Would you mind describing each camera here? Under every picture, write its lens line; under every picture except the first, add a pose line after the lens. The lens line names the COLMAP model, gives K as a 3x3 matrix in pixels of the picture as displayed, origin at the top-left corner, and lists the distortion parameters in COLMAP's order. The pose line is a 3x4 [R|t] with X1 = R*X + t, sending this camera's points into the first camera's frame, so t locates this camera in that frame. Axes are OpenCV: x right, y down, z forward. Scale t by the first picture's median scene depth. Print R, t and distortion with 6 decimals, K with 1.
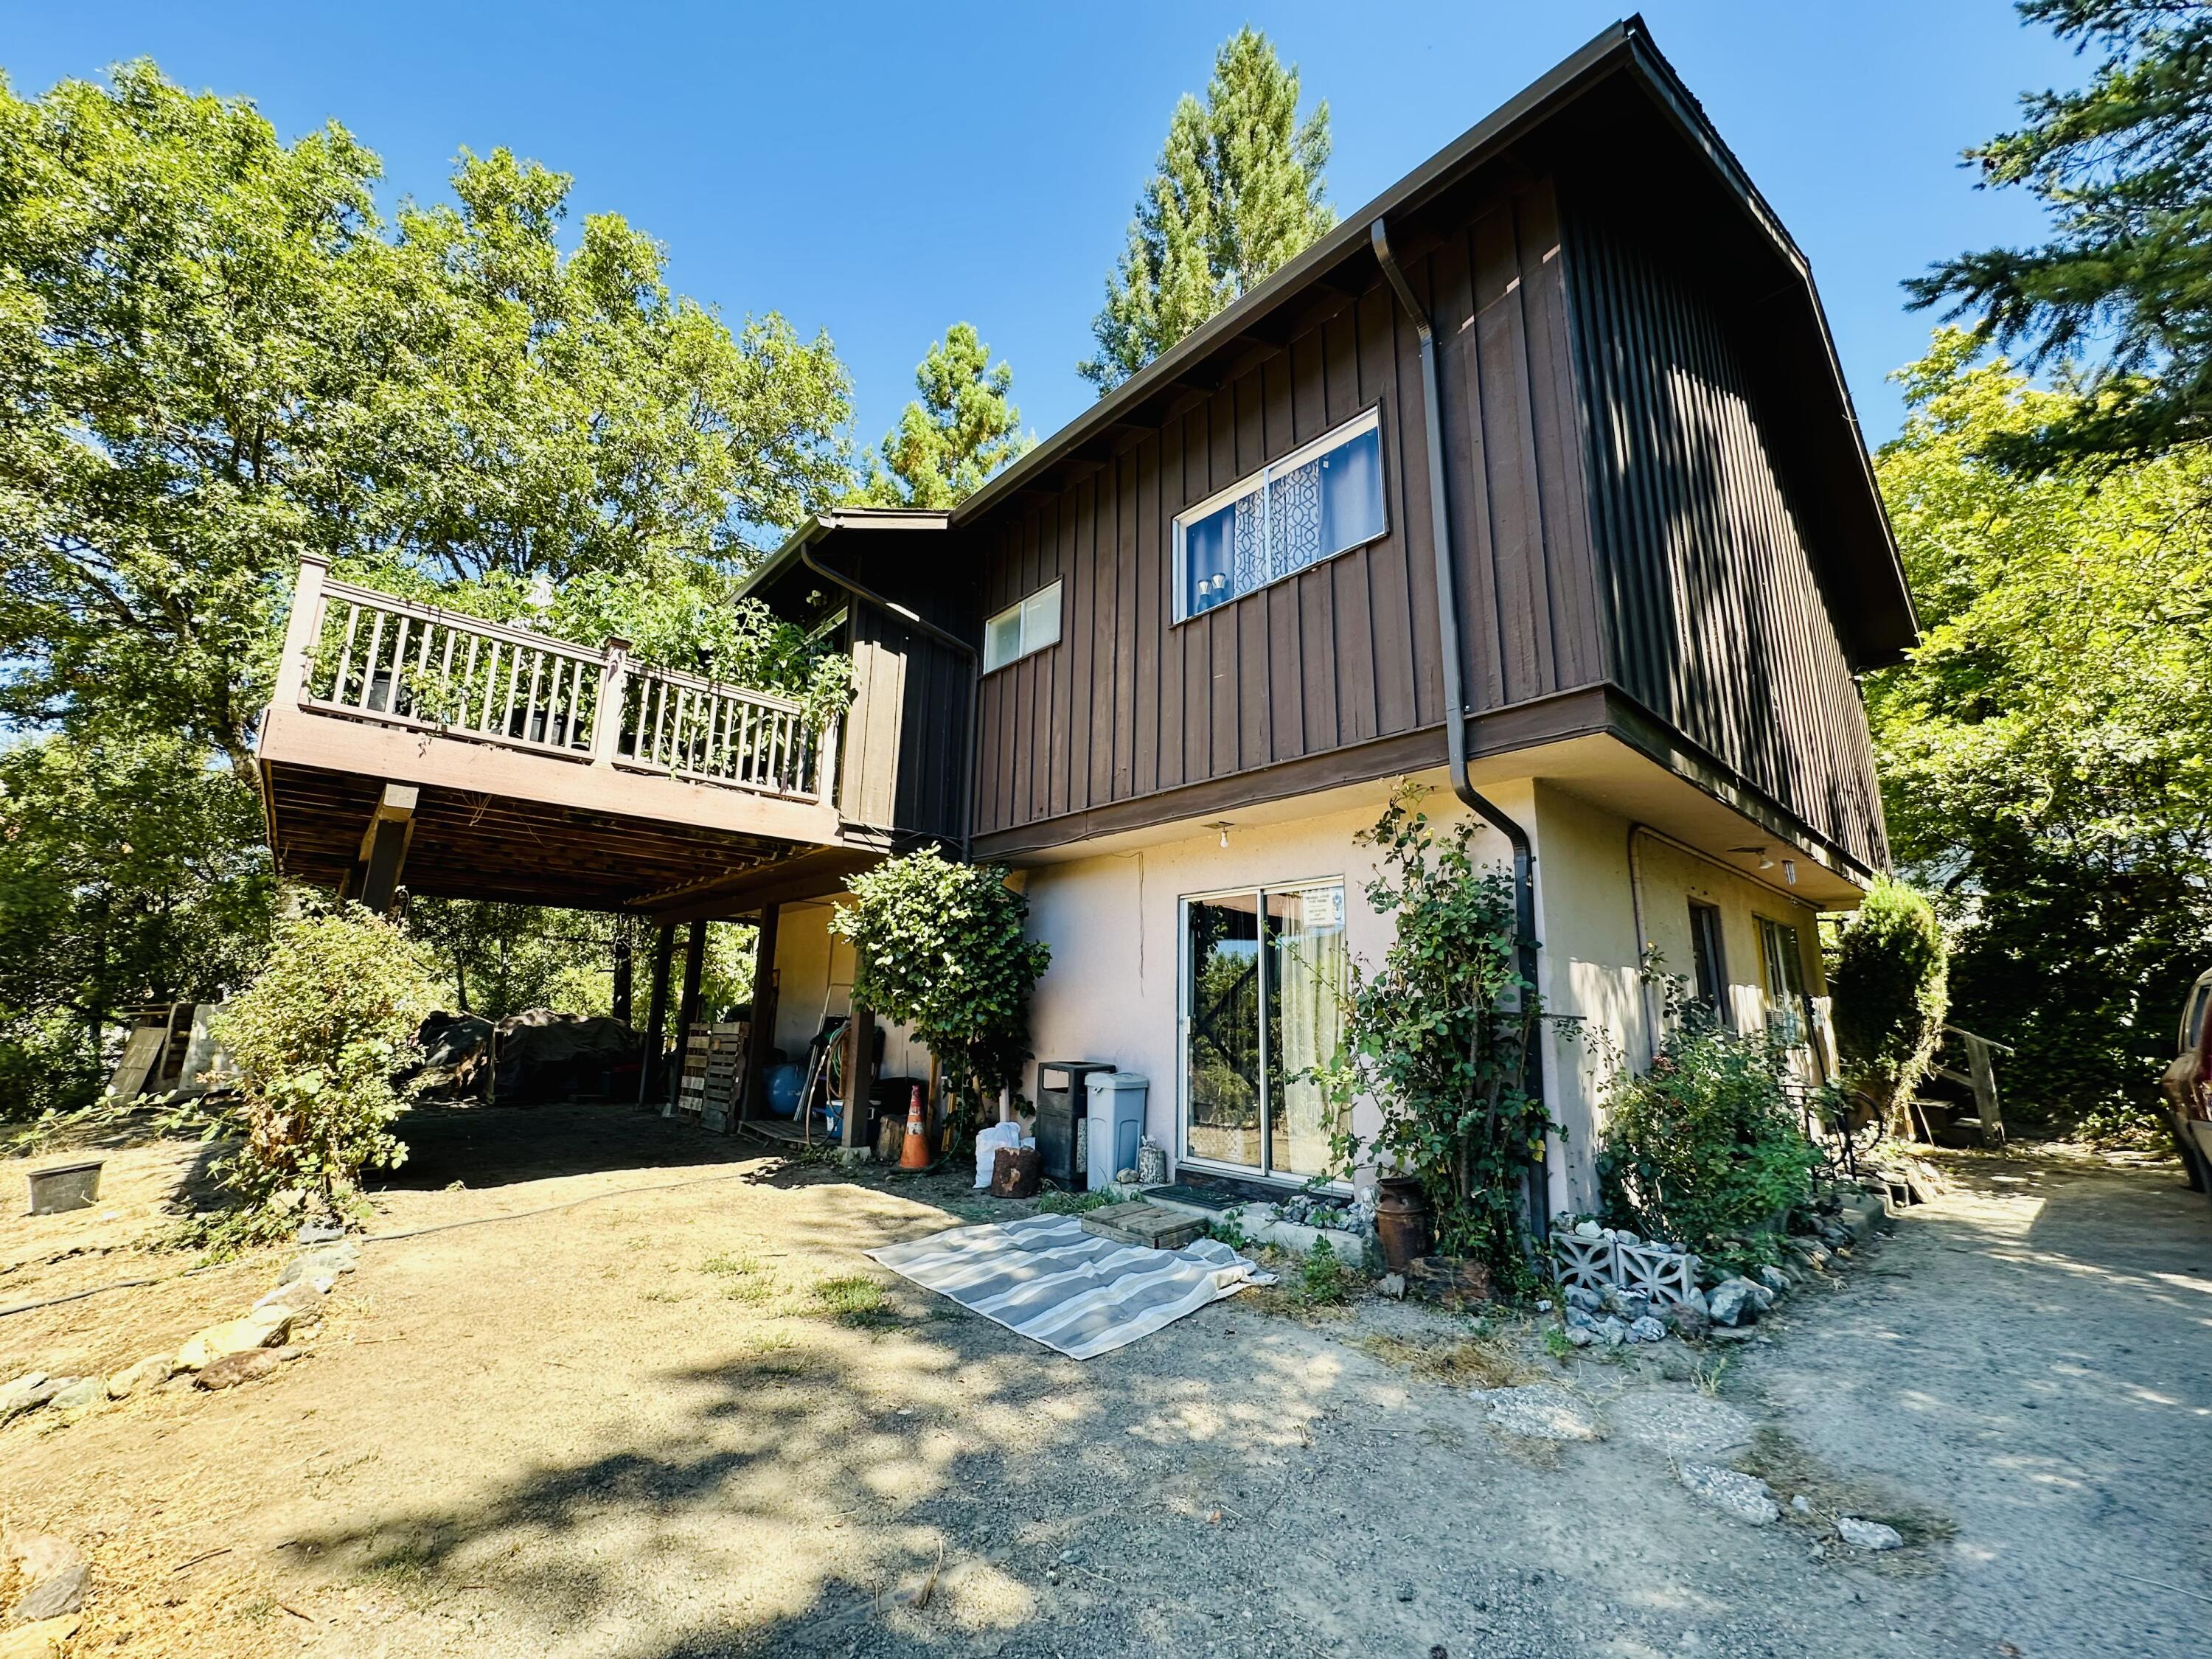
lens RADIAL K [[884.7, 0, 1106.0], [0, 884.7, 829.5], [0, 0, 1]] dist [-0.000045, 0.000003]
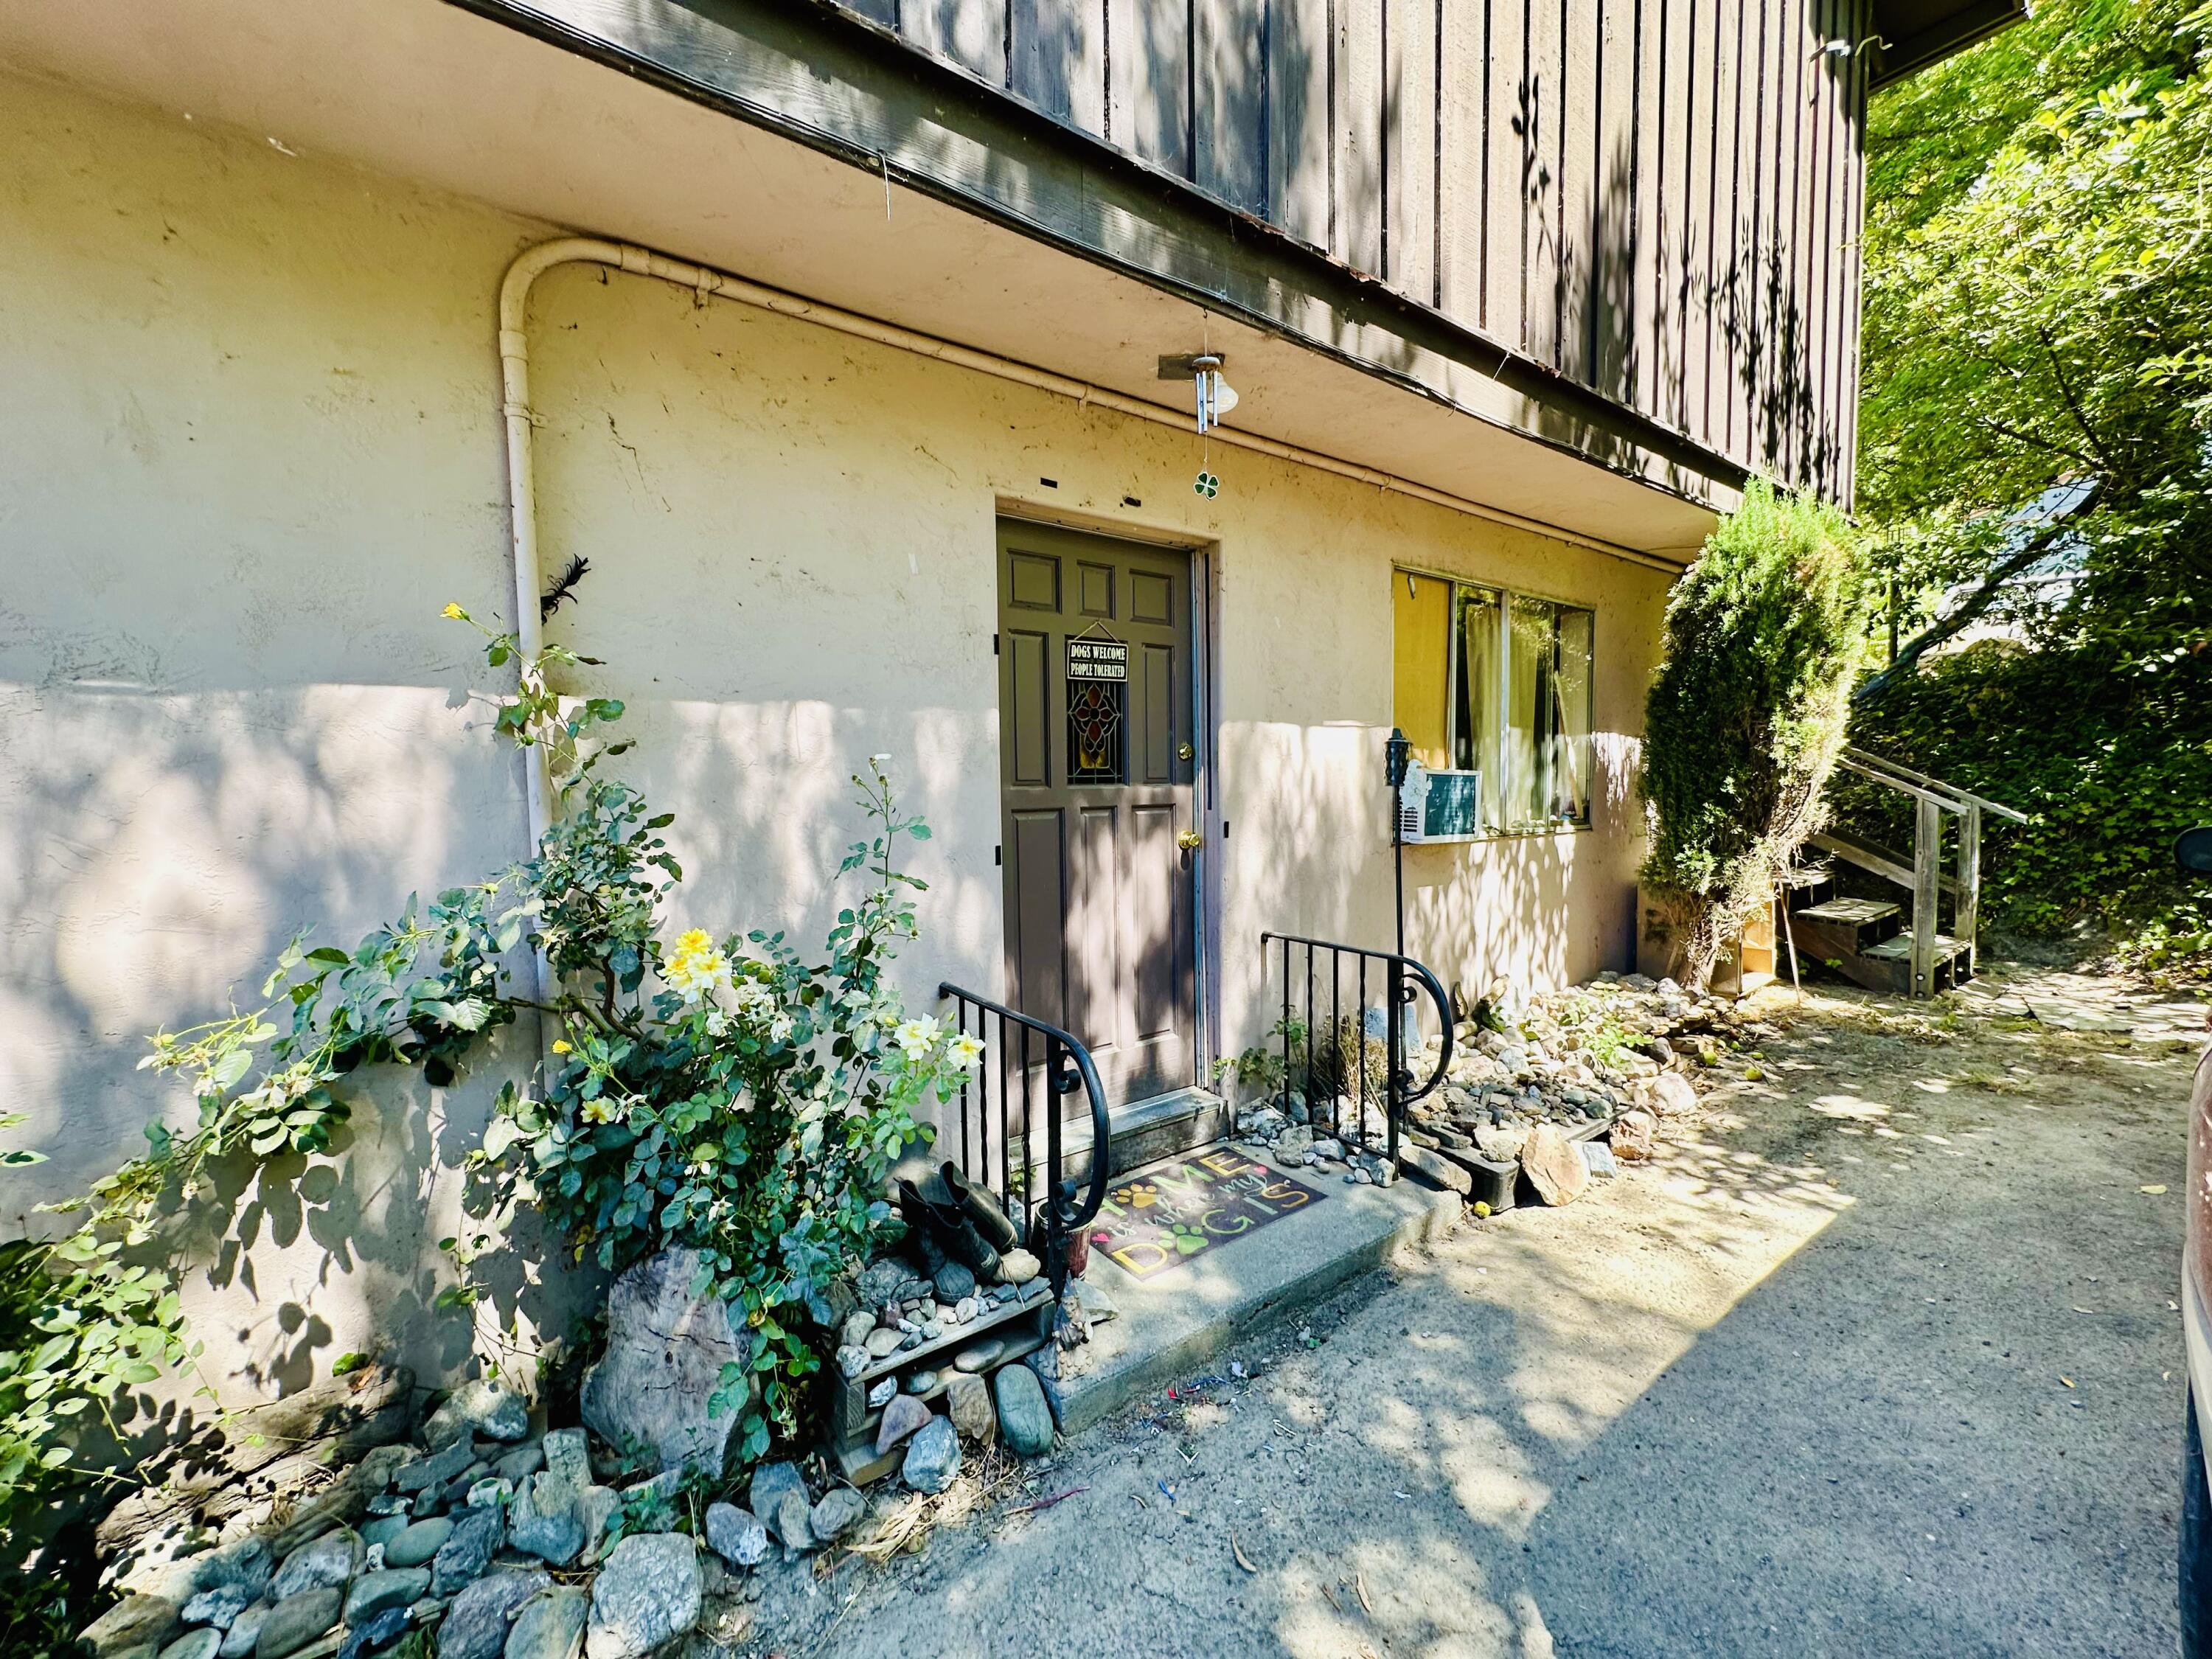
lens RADIAL K [[884.7, 0, 1106.0], [0, 884.7, 829.5], [0, 0, 1]] dist [-0.000045, 0.000003]
pose [[0.993744, -0.027956, -0.108129, 0.447315], [0.055471, 0.963851, 0.260603, 0.070394], [0.096935, -0.264971, 0.959372, 0.359203]]
